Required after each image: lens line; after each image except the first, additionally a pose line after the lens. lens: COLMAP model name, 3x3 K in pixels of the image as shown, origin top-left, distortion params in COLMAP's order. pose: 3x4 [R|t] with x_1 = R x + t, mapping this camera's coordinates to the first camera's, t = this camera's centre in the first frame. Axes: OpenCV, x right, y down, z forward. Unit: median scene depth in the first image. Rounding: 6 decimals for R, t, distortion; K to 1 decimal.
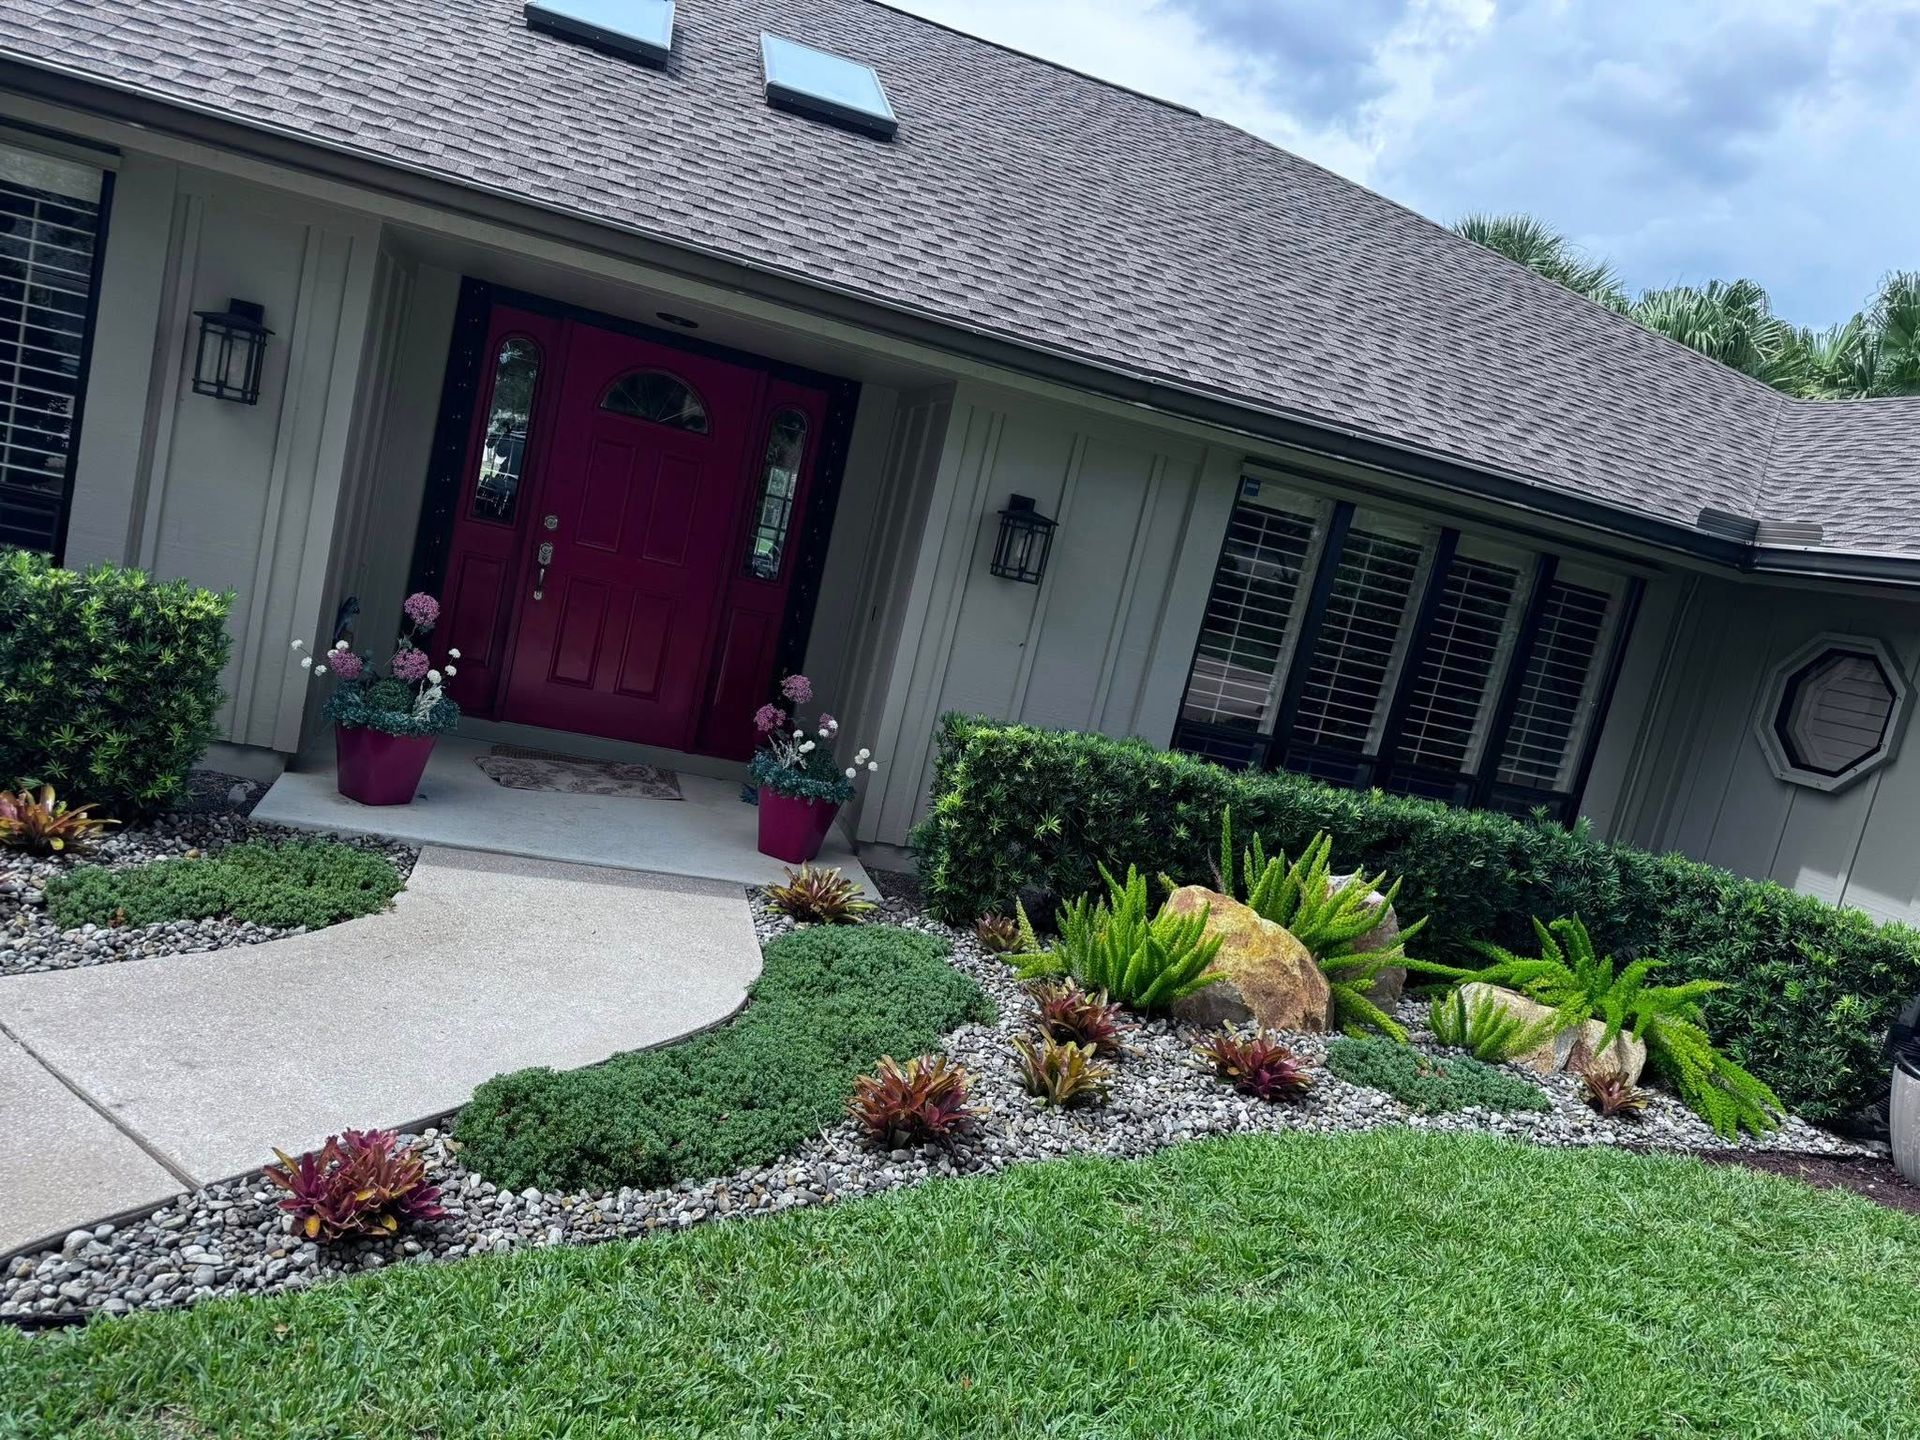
lens RADIAL K [[1335.8, 0, 960.0], [0, 1335.8, 720.0], [0, 0, 1]] dist [-0.000302, -0.001581]
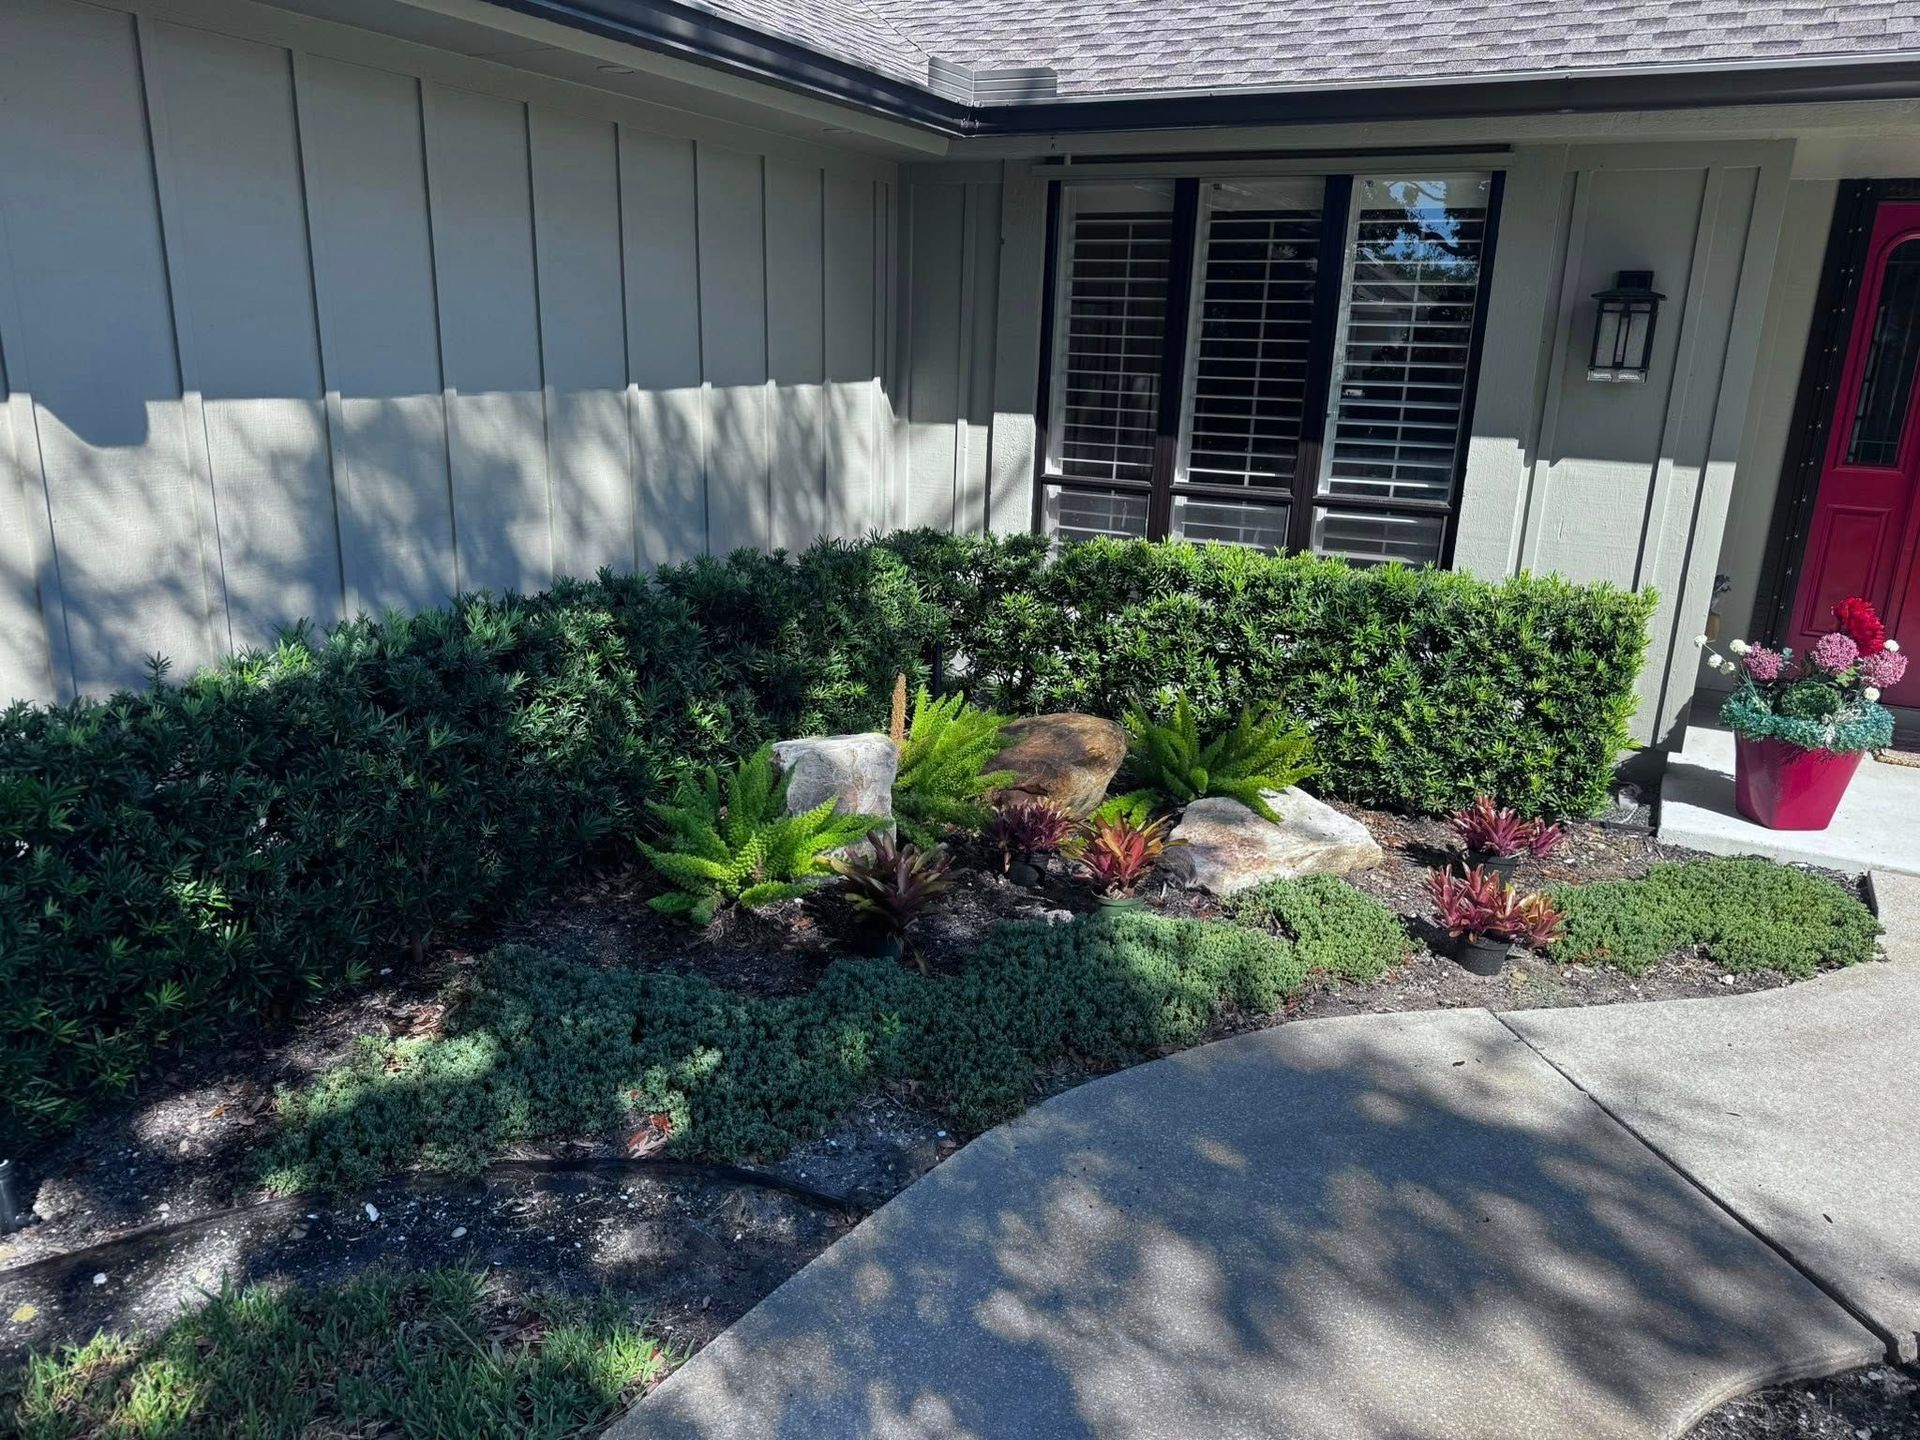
lens RADIAL K [[1335.8, 0, 960.0], [0, 1335.8, 720.0], [0, 0, 1]] dist [-0.000302, -0.001581]
pose [[0.715844, -0.005209, -0.698241, -0.240962], [0.036183, 0.998905, 0.029643, -0.050416], [0.697322, -0.046484, 0.715249, -0.003359]]
